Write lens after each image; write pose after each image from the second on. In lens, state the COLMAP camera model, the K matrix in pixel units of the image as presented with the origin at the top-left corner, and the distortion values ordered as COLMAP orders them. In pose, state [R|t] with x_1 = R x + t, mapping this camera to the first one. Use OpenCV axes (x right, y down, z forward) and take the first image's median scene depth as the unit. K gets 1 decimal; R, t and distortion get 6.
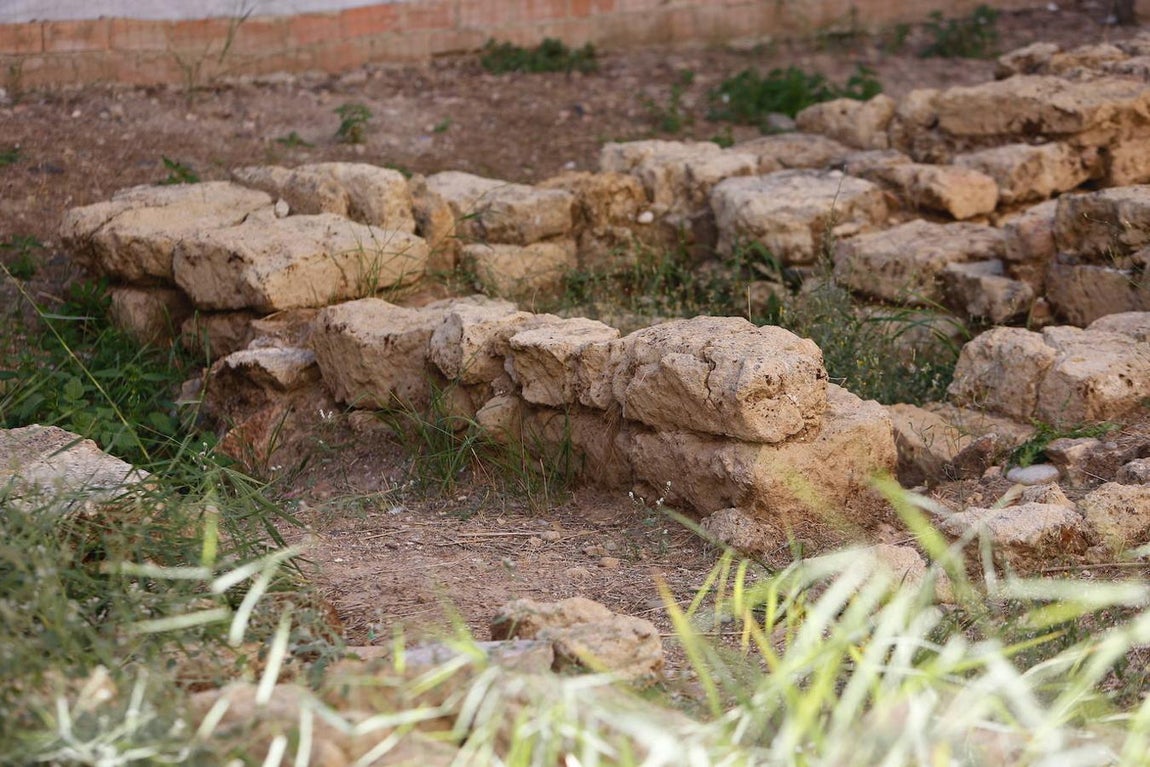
lens RADIAL K [[3877.8, 0, 575.0], [0, 3877.8, 383.5], [0, 0, 1]] dist [0.105176, 0.624220]
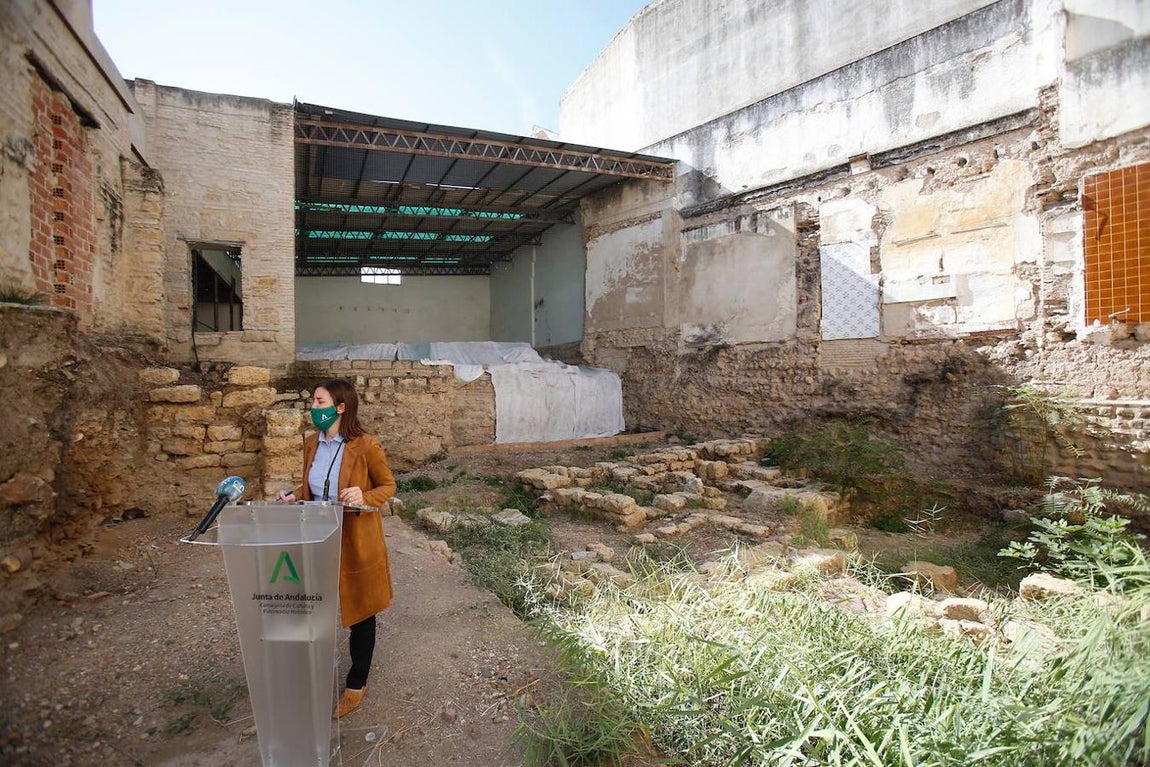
lens RADIAL K [[518.9, 0, 570.7], [0, 518.9, 380.3], [0, 0, 1]] dist [-0.074455, 0.031024]
pose [[0.999761, 0.008411, -0.020200, -0.021997], [-0.012291, 0.979633, -0.200420, -0.024253], [0.018103, 0.200620, 0.979502, 0.098467]]
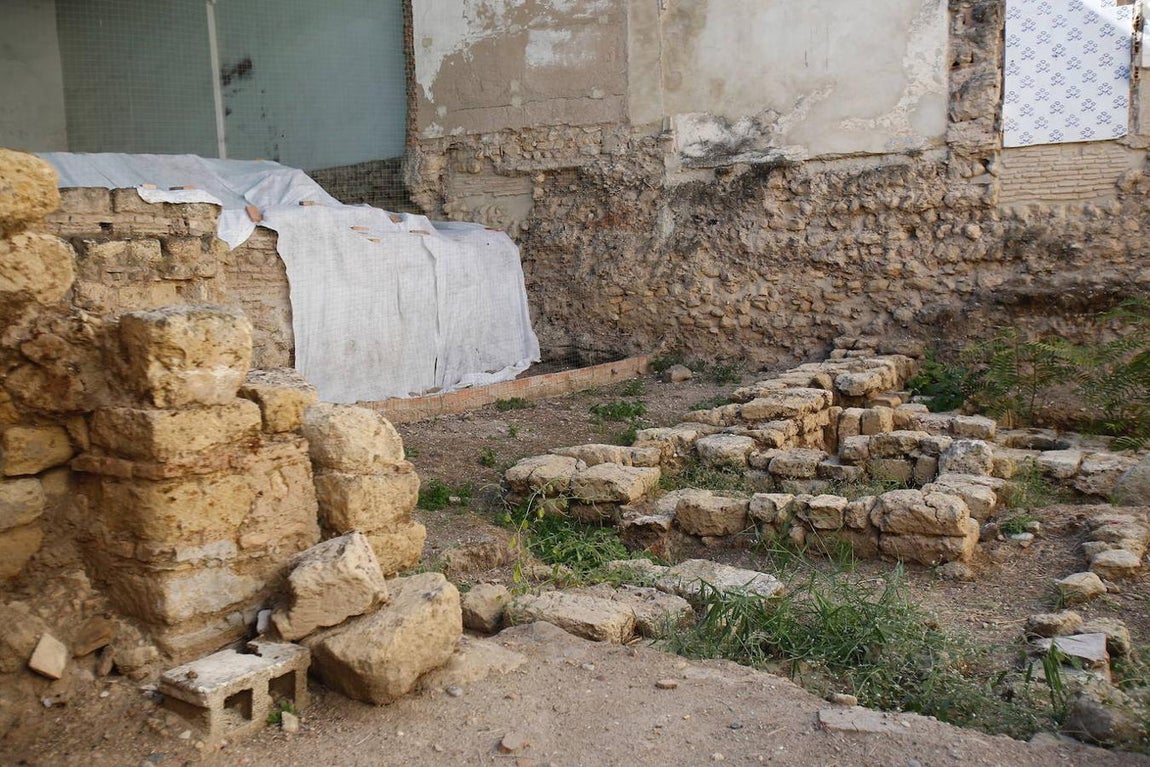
lens RADIAL K [[1077.7, 0, 569.9], [0, 1077.7, 378.6], [0, 0, 1]] dist [-0.015135, 0.108888]
pose [[0.935803, -0.055097, 0.348191, -0.365208], [0.090170, 0.992264, -0.085328, -0.042569], [-0.340796, 0.111247, 0.933532, 0.316175]]
